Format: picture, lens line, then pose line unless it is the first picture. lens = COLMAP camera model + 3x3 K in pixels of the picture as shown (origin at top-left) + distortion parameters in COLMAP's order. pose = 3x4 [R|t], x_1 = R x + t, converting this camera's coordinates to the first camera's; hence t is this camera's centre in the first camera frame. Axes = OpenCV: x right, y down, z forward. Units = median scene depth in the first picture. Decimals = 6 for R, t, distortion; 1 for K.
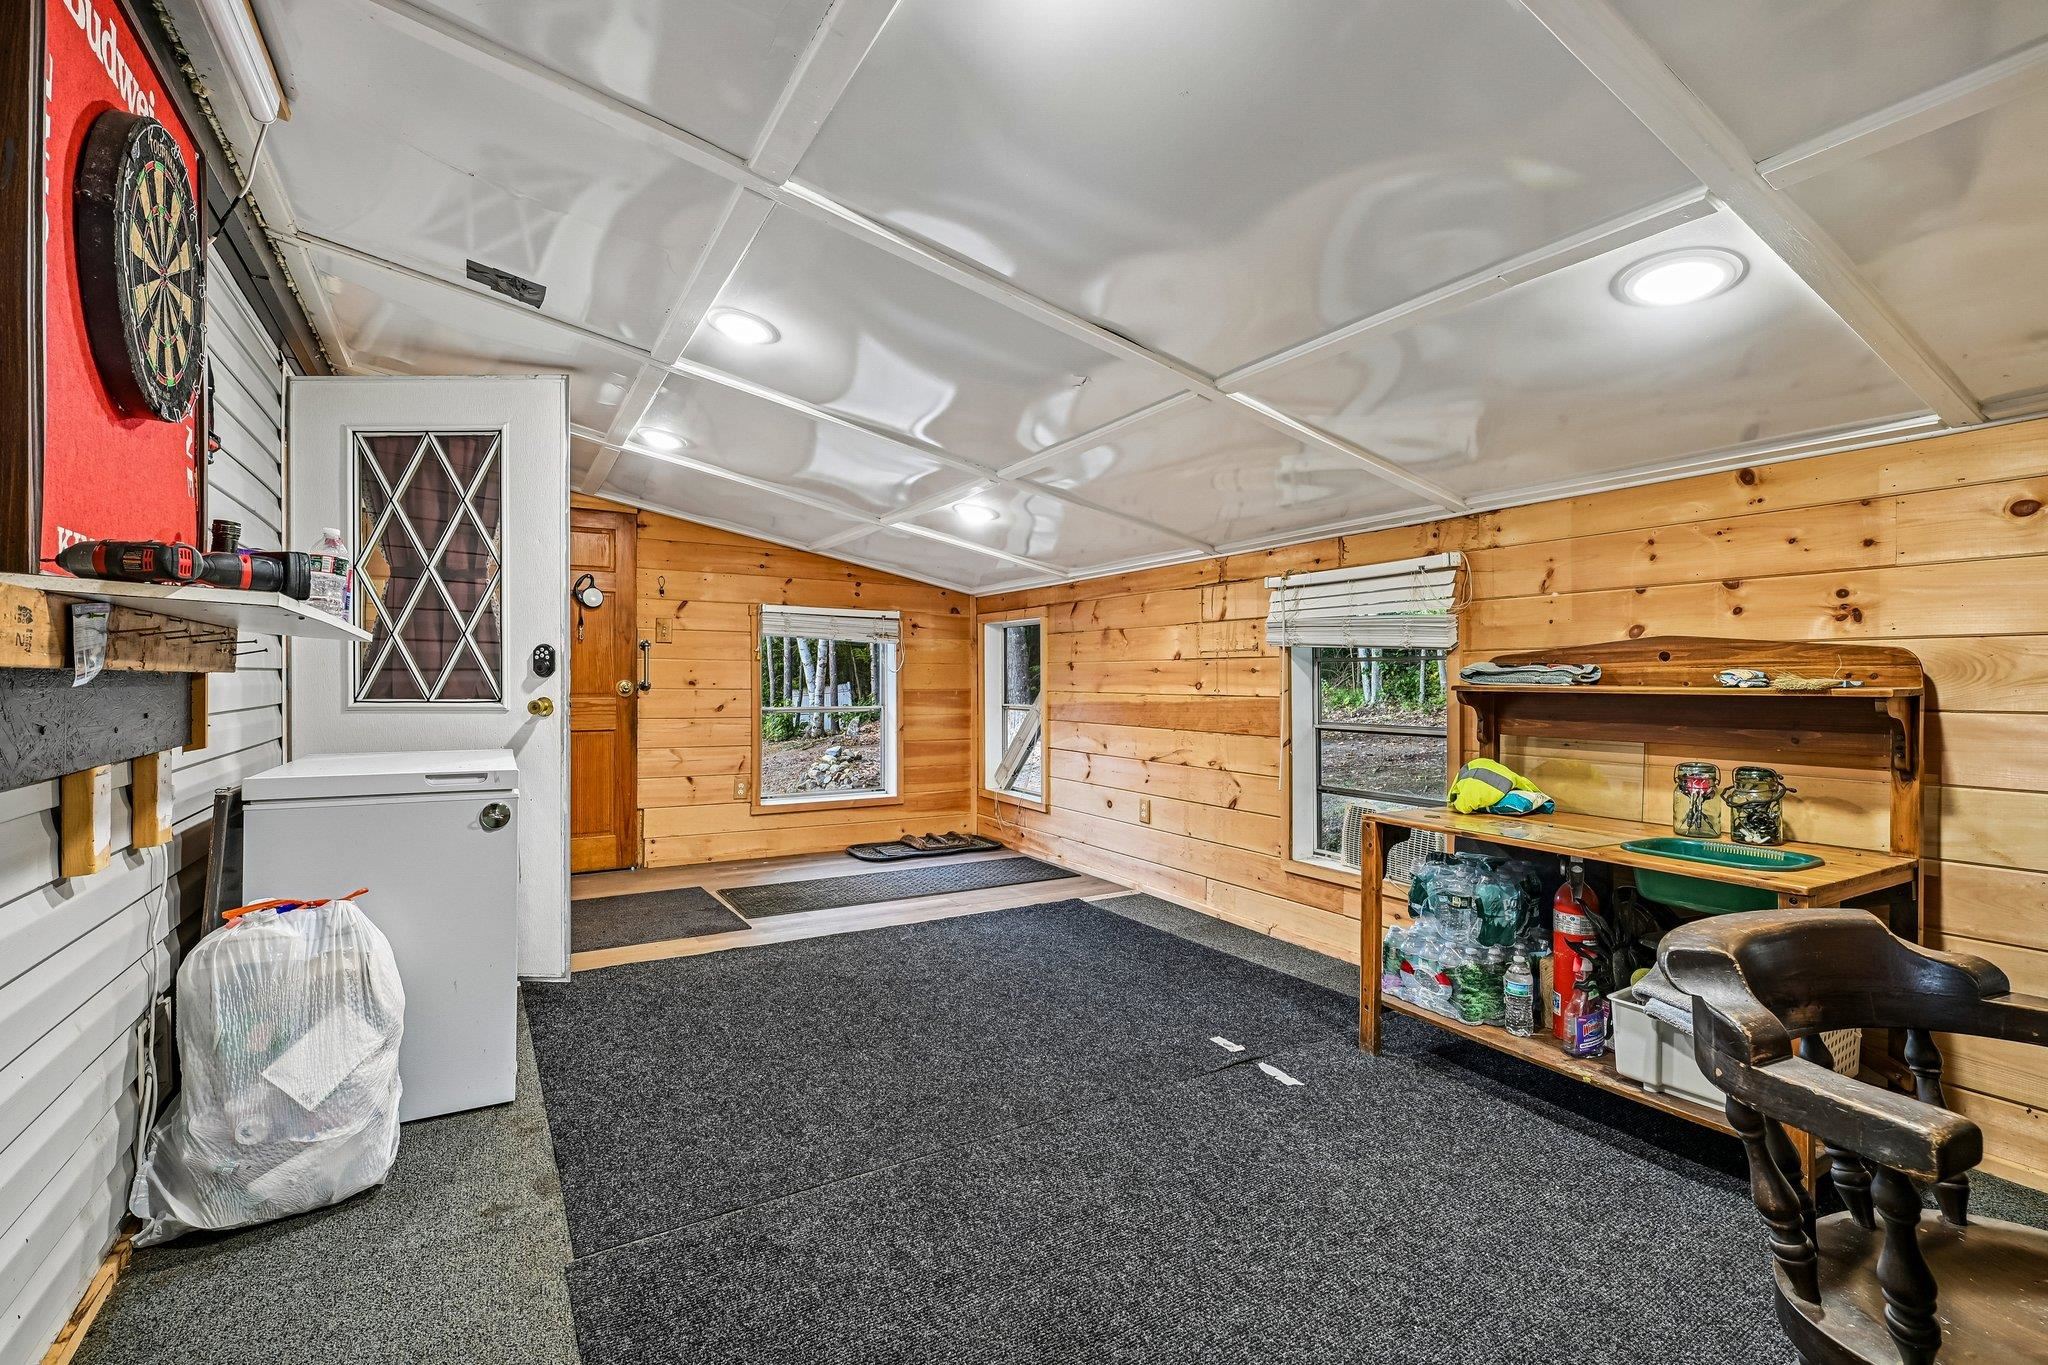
lens RADIAL K [[913.5, 0, 1027.2], [0, 913.5, 676.1], [0, 0, 1]] dist [0.002300, -0.000857]
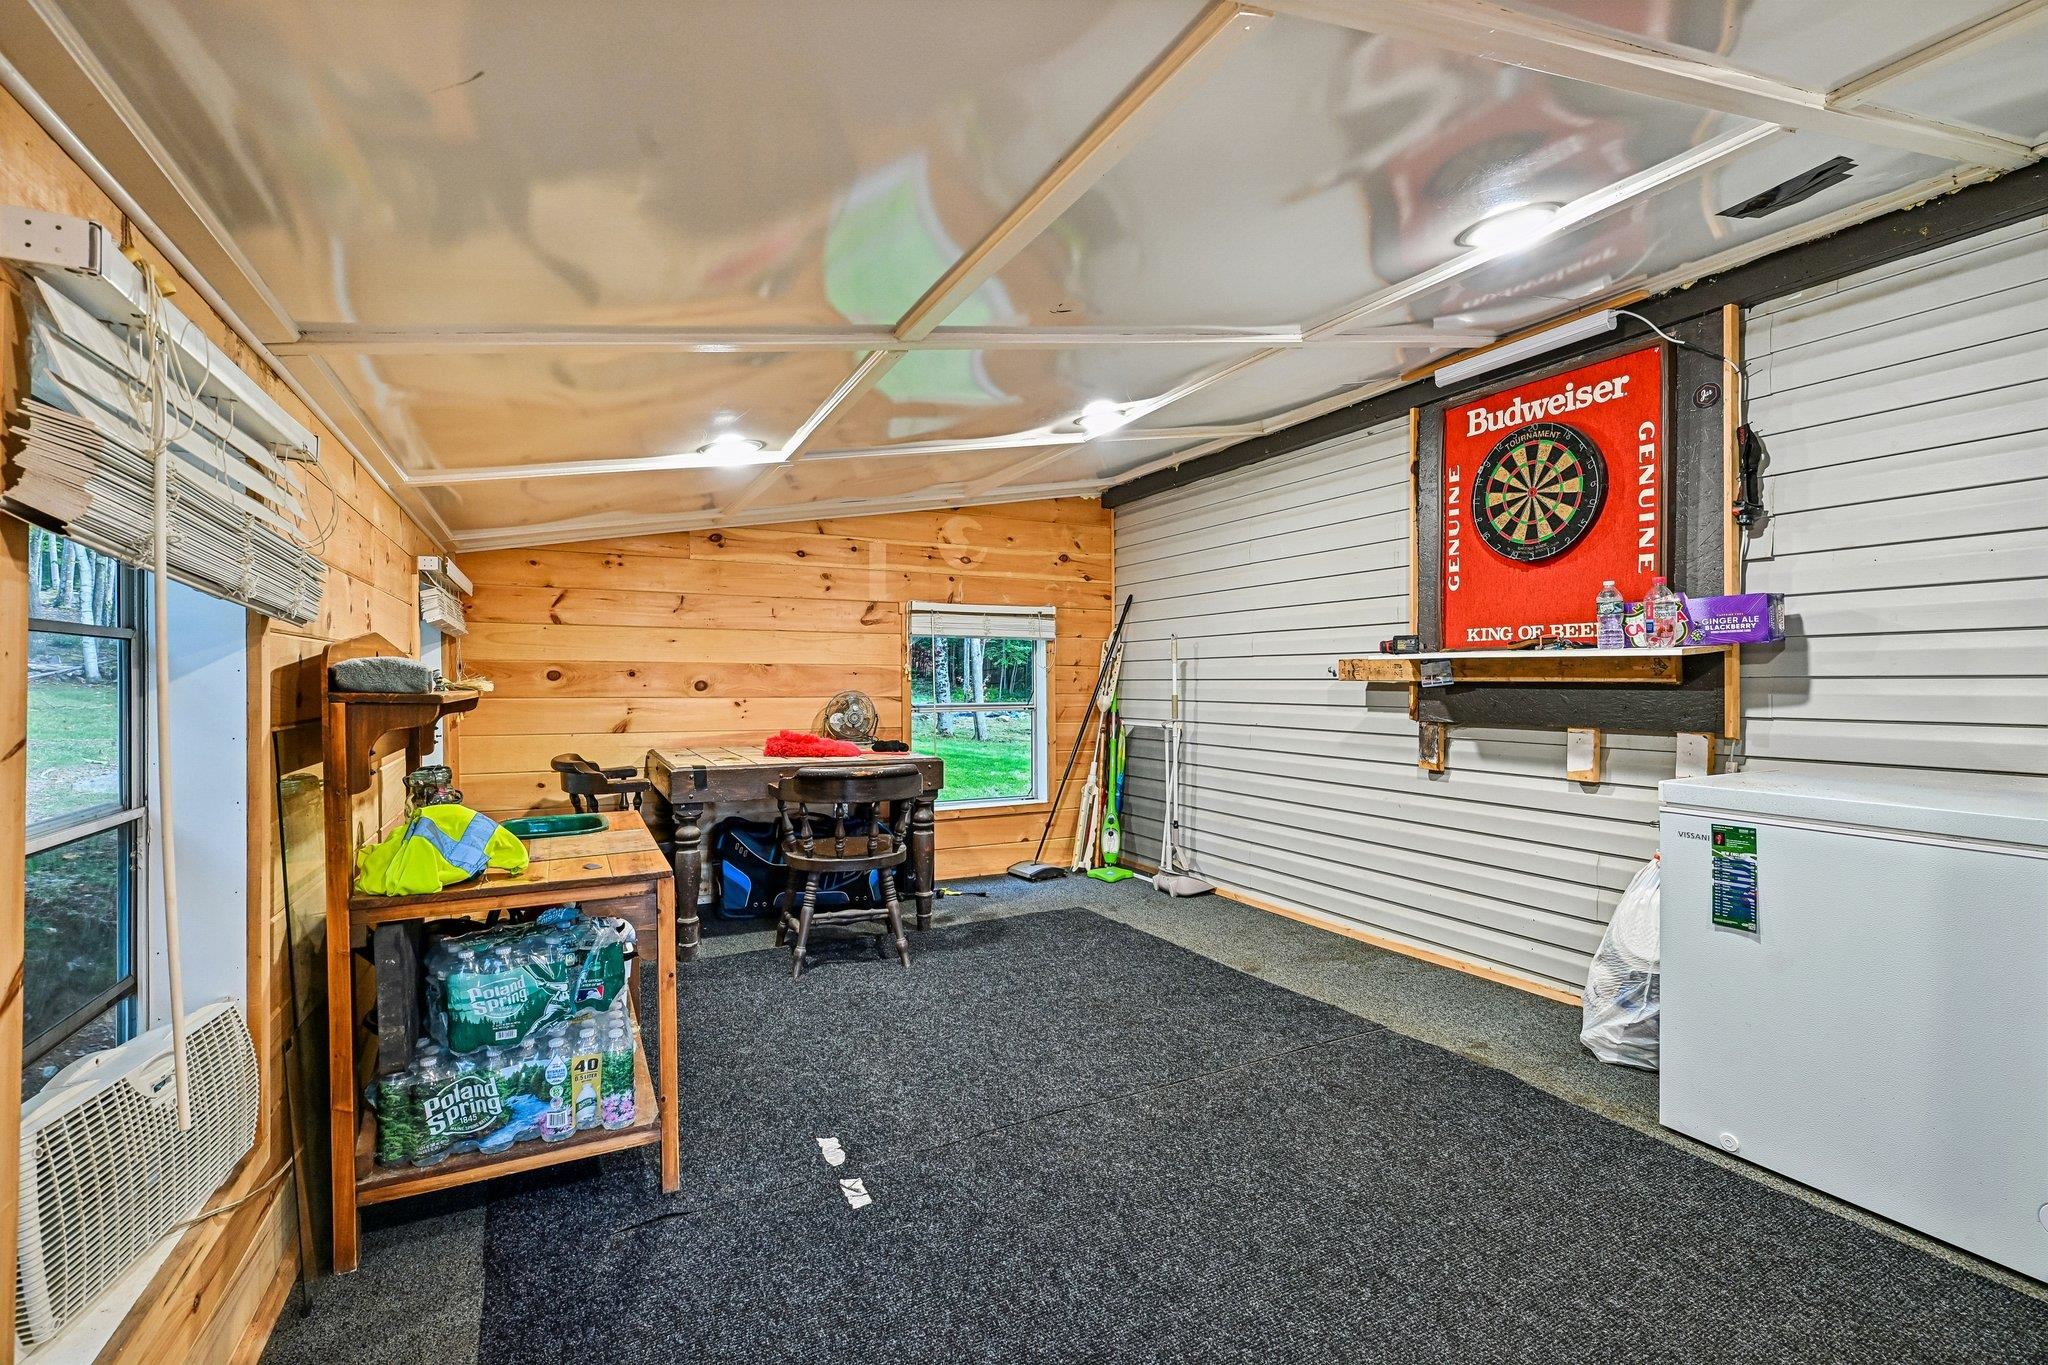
lens RADIAL K [[913.5, 0, 1024.8], [0, 913.5, 687.9], [0, 0, 1]] dist [0.002300, -0.000857]
pose [[-0.997928, -0.004263, 0.064199, 0.021780], [-0.003926, 0.999978, 0.005364, 0.000620], [-0.064220, 0.005100, -0.997923, 0.915686]]
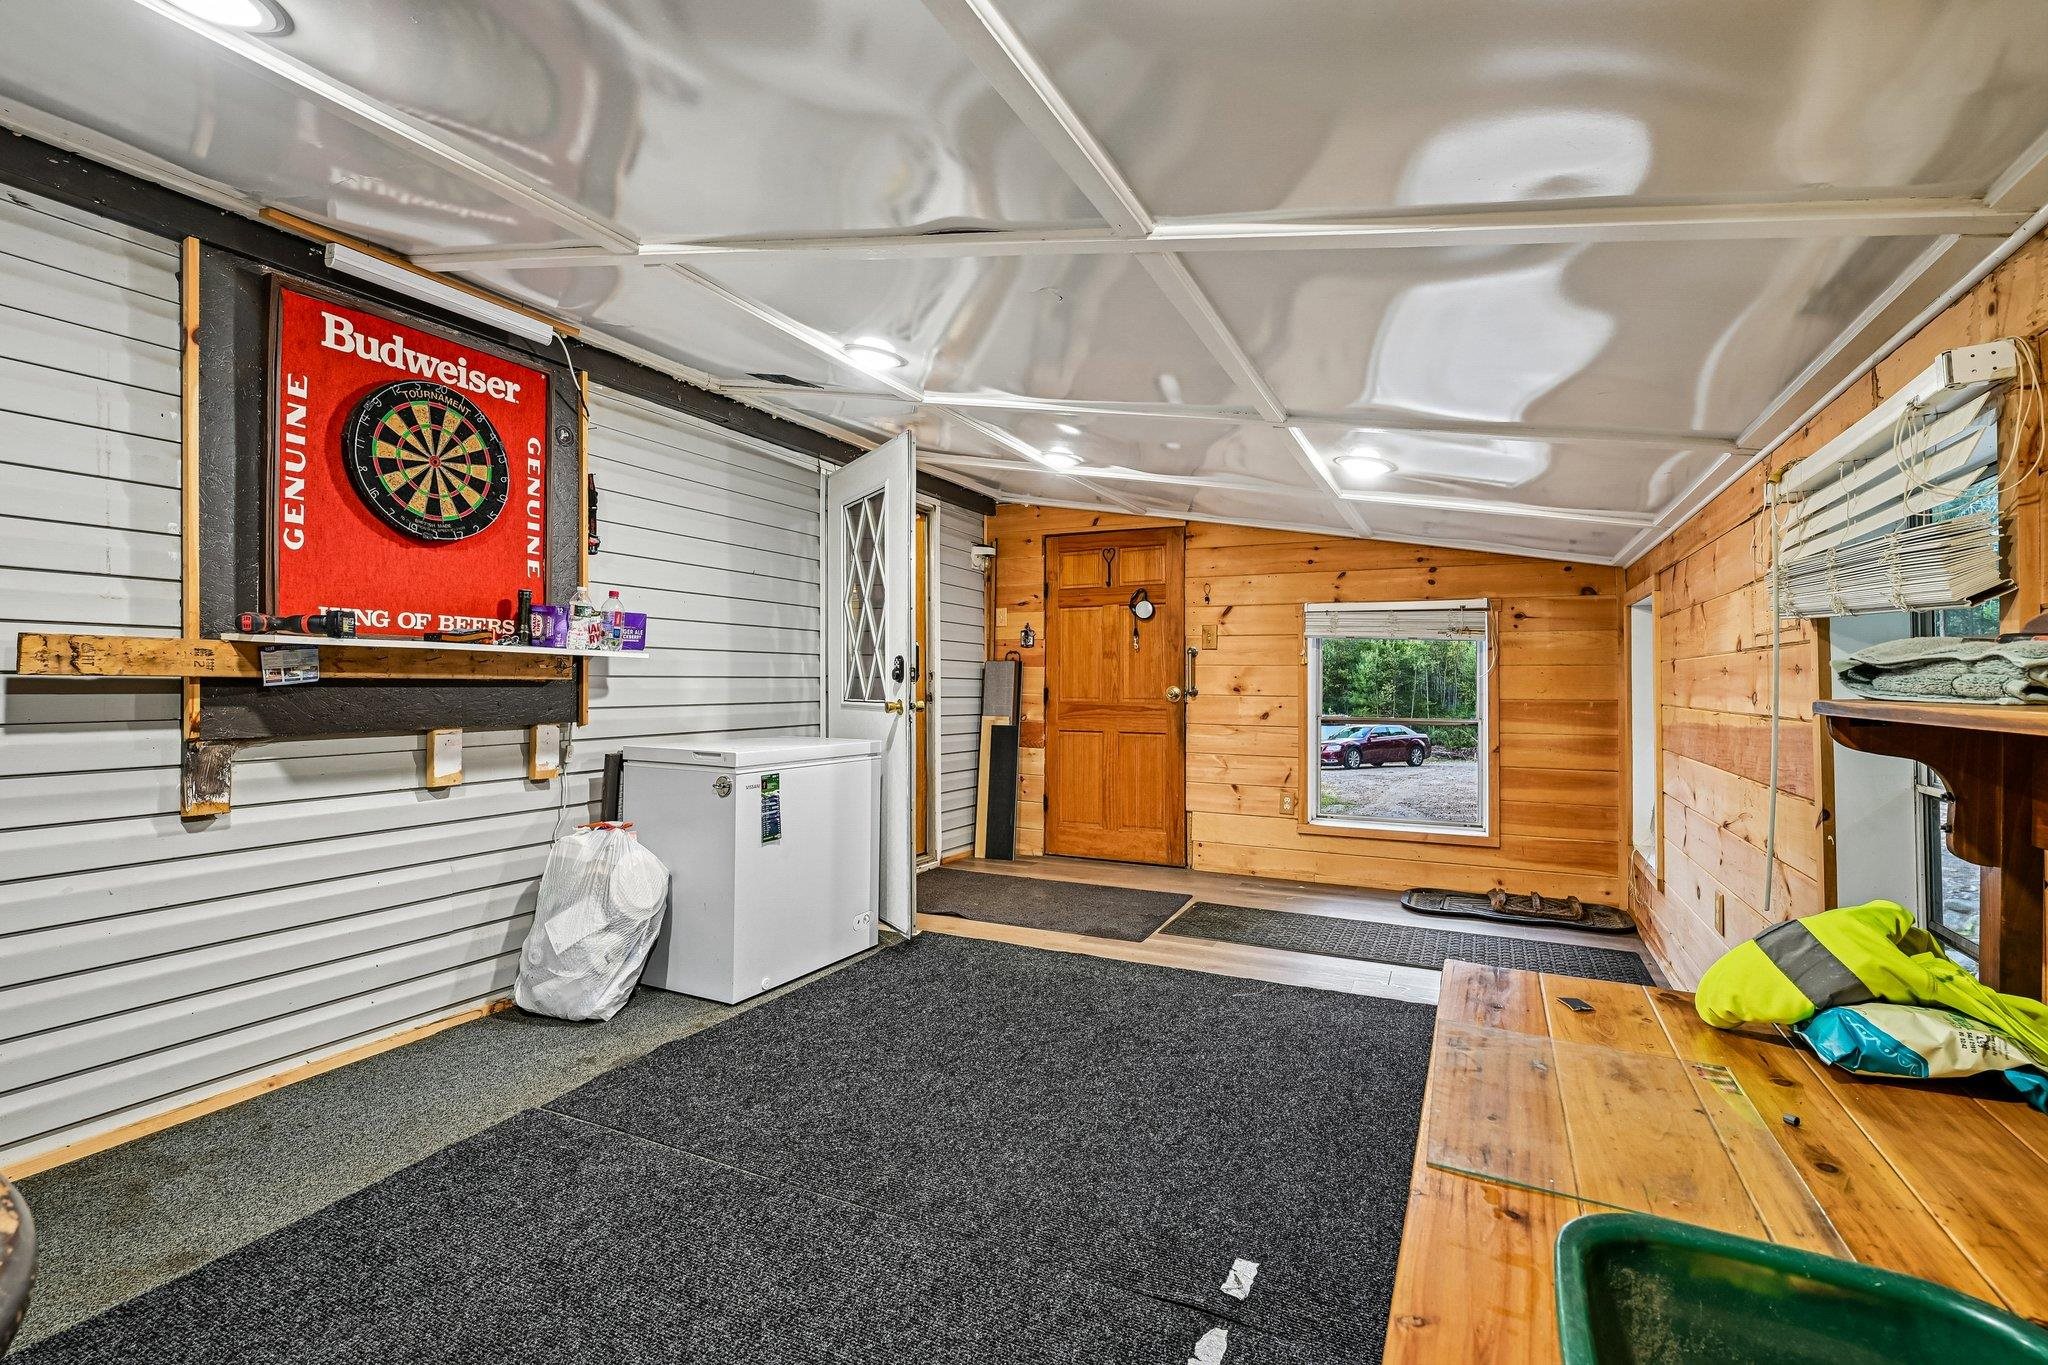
lens RADIAL K [[913.5, 0, 1023.0], [0, 913.5, 682.4], [0, 0, 1]] dist [0.002300, -0.000857]
pose [[0.540503, -0.002654, -0.841338, 0.352165], [0.000914, 0.999996, -0.002567, 0.002236], [0.841342, 0.000619, 0.540503, 0.292249]]
